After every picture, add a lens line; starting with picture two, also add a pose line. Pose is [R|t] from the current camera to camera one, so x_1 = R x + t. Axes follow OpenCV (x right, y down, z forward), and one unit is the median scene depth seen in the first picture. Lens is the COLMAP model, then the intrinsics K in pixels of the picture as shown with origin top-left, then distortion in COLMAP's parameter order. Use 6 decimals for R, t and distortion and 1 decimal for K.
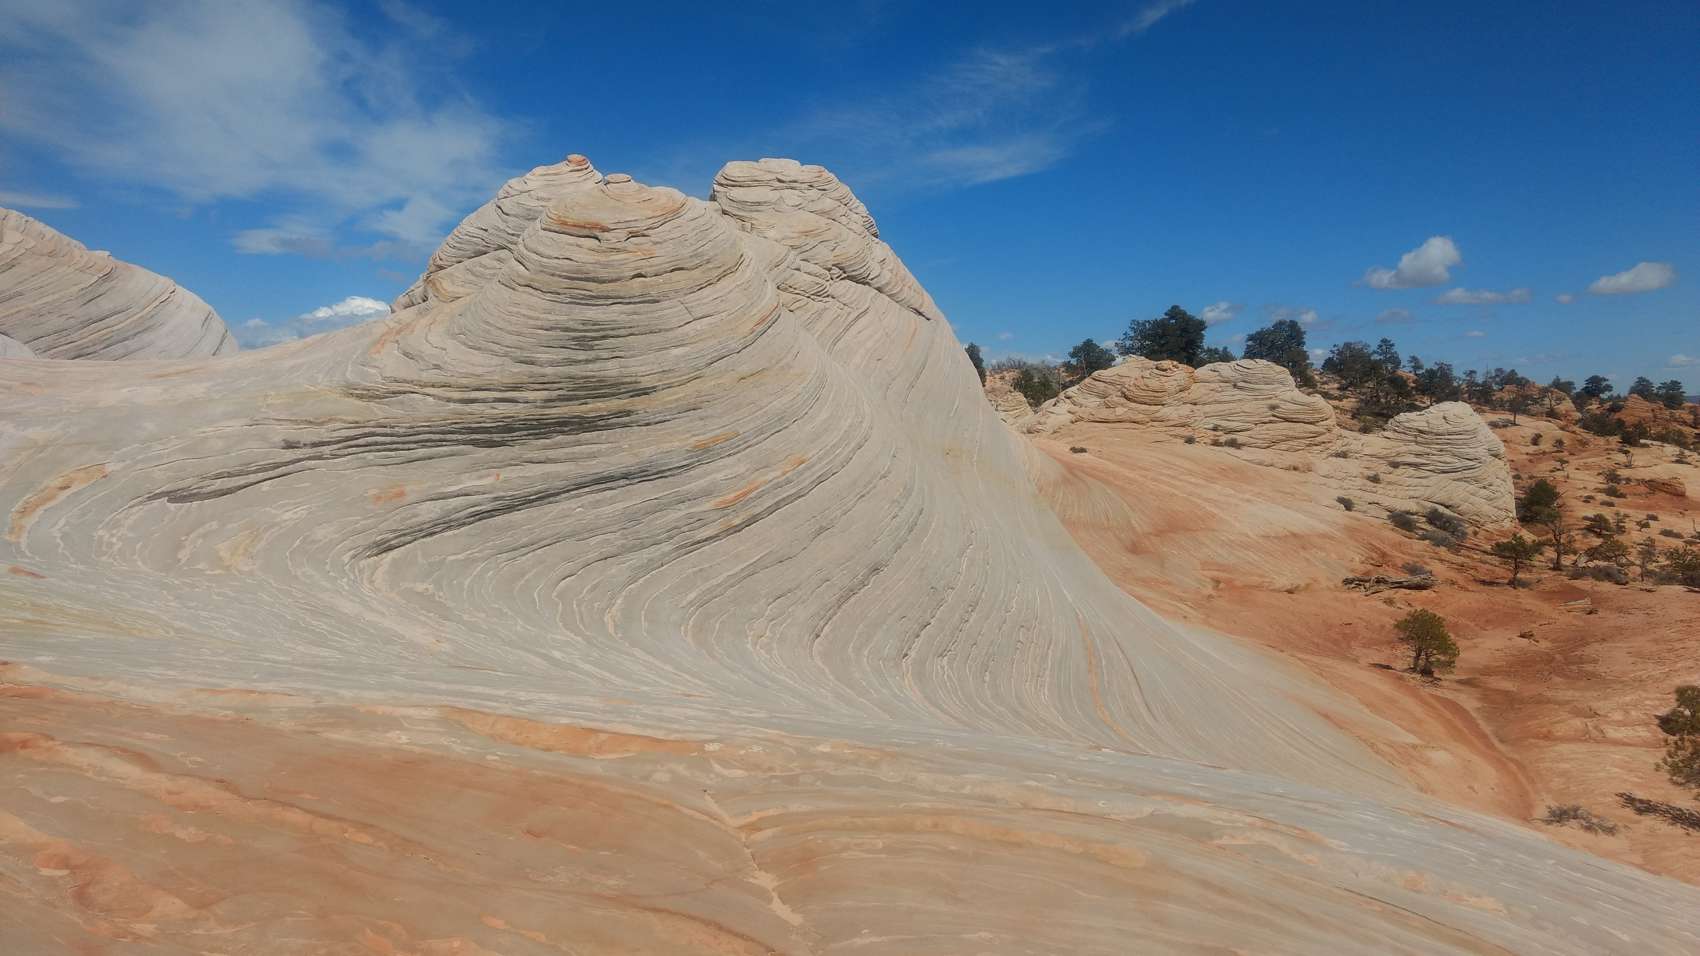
lens RADIAL K [[1323.6, 0, 852.5], [0, 1323.6, 465.0], [0, 0, 1]] dist [0.033181, -0.000199]
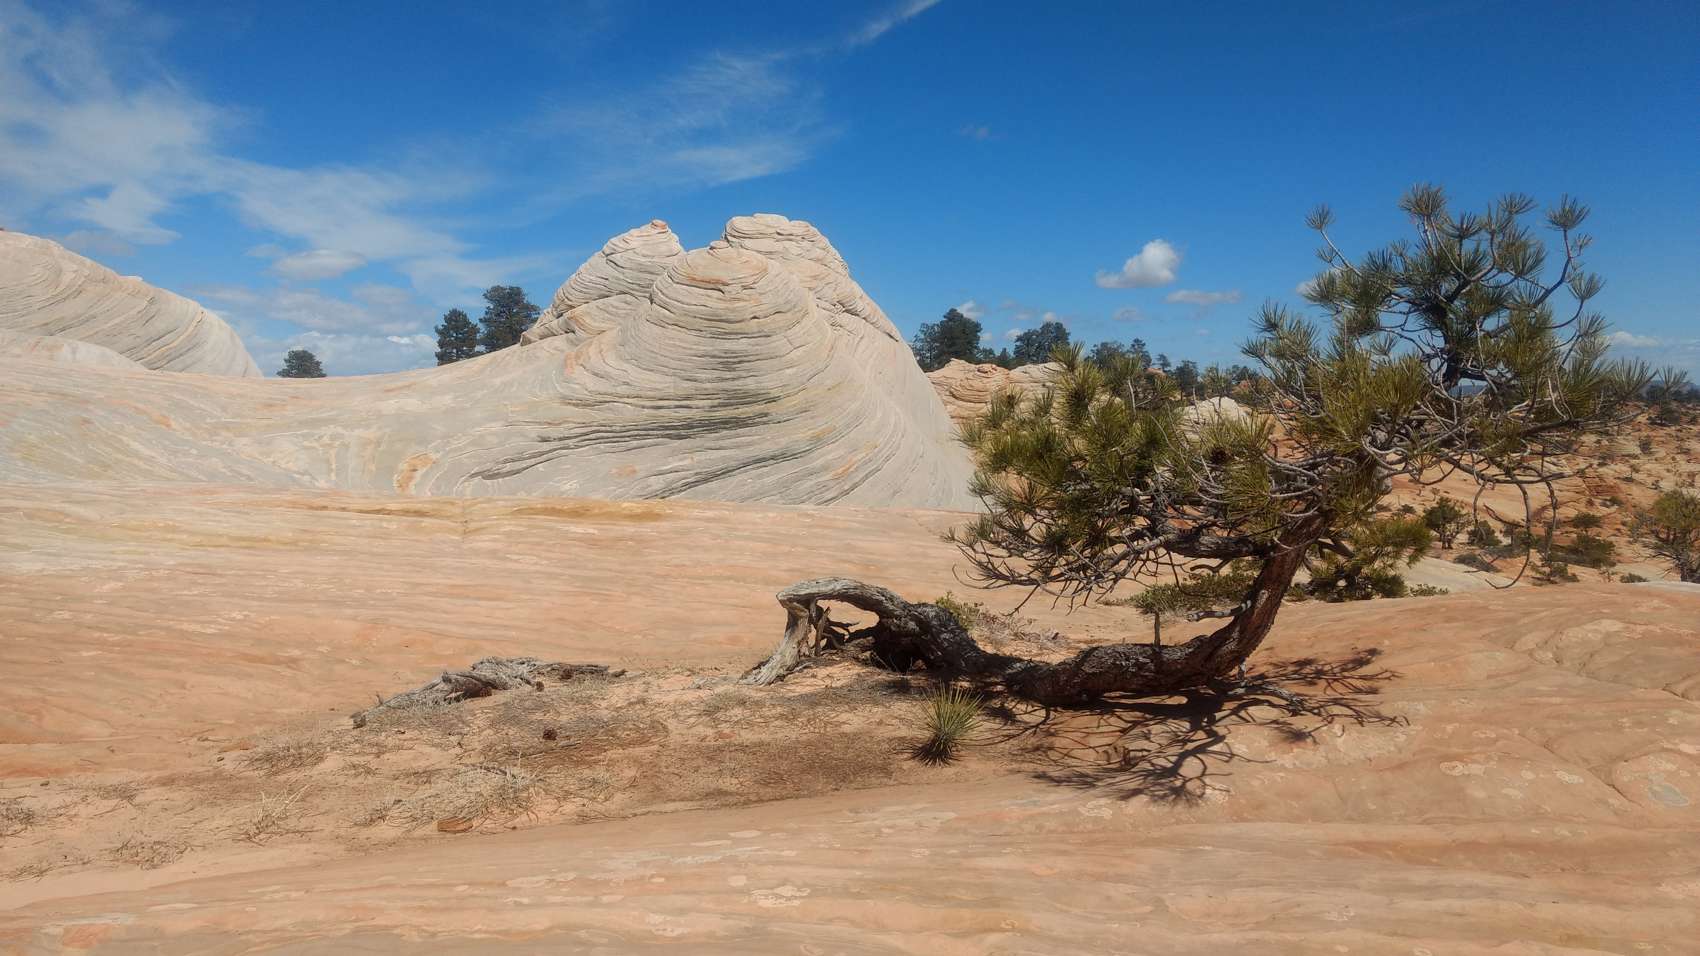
lens RADIAL K [[1323.6, 0, 851.2], [0, 1323.6, 479.9], [0, 0, 1]] dist [0.033181, -0.000199]
pose [[0.984418, -0.019919, 0.174712, -0.310237], [0.017706, 0.999742, 0.014218, 0.012285], [-0.174950, -0.010903, 0.984517, -0.410204]]
